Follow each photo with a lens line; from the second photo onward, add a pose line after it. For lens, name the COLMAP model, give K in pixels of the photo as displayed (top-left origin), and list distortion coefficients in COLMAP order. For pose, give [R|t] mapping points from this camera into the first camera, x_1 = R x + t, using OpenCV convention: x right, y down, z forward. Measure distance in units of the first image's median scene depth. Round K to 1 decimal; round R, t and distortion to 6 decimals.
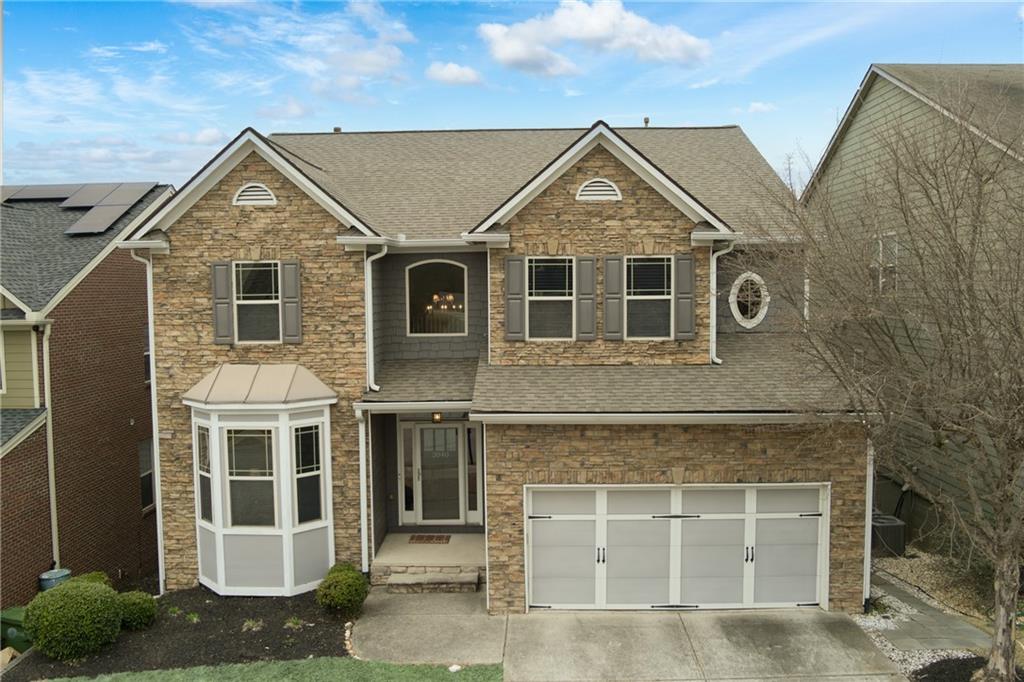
lens RADIAL K [[825.2, 0, 508.7], [0, 825.2, 339.5], [0, 0, 1]] dist [-0.068516, 0.001473]
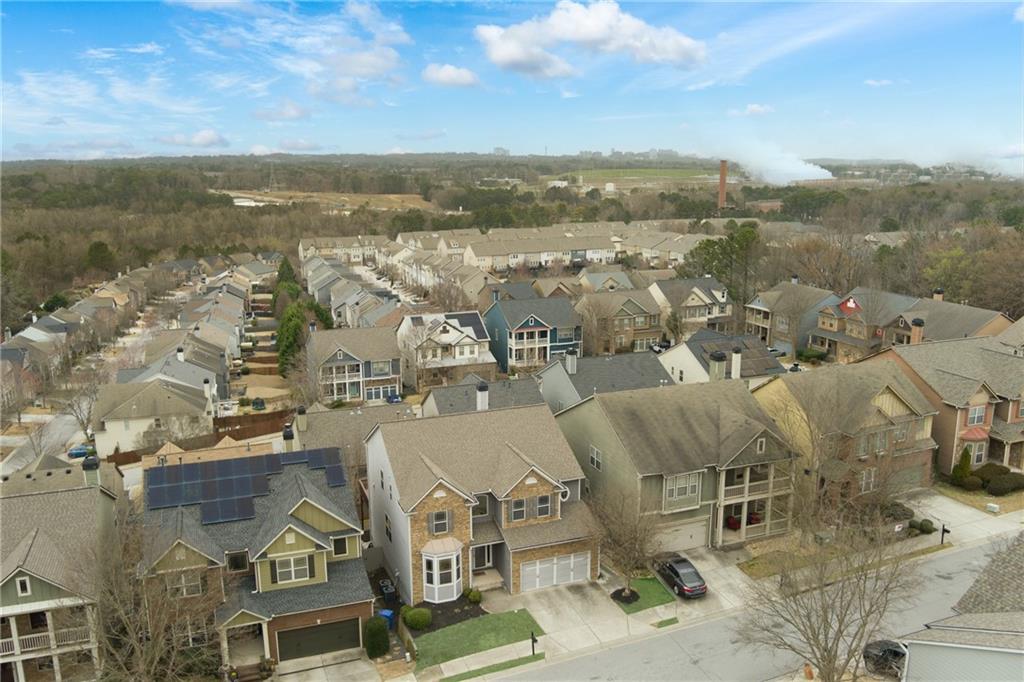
lens RADIAL K [[825.2, 0, 511.4], [0, 825.2, 342.4], [0, 0, 1]] dist [-0.068516, 0.001473]
pose [[0.925724, -0.074315, 0.370827, -1.292782], [0.018330, 0.988168, 0.152275, -1.354504], [-0.377756, -0.134167, 0.916133, -2.258292]]
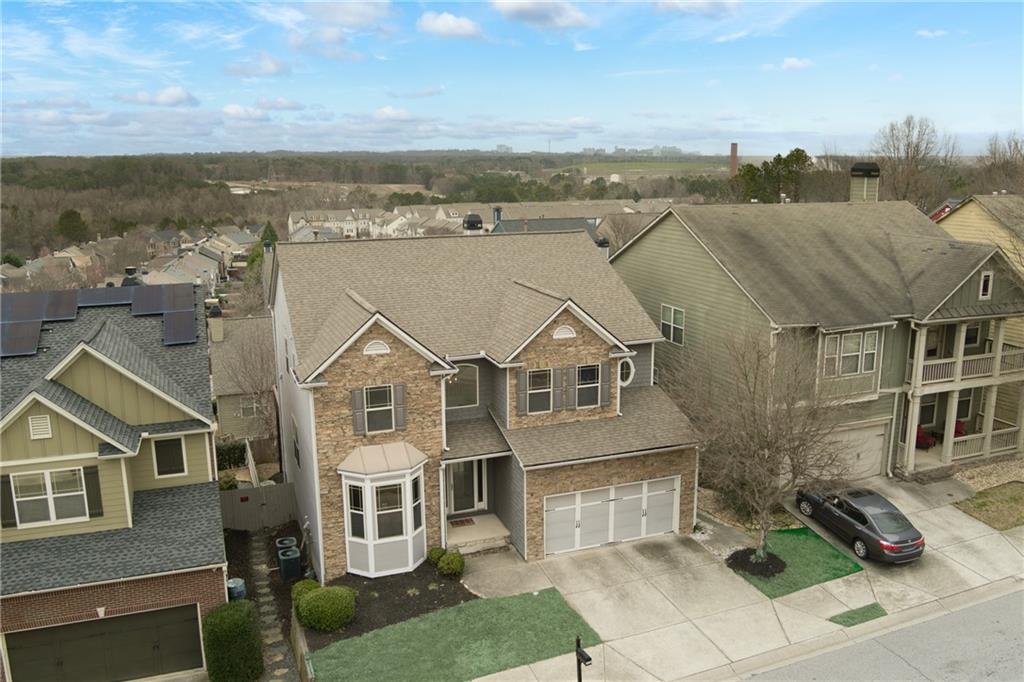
lens RADIAL K [[825.2, 0, 512.2], [0, 825.2, 339.5], [0, 0, 1]] dist [-0.068516, 0.001473]
pose [[0.926673, -0.074826, 0.368345, -0.679474], [0.020316, 0.988523, 0.149701, -0.443260], [-0.375319, -0.131240, 0.917557, -0.650505]]
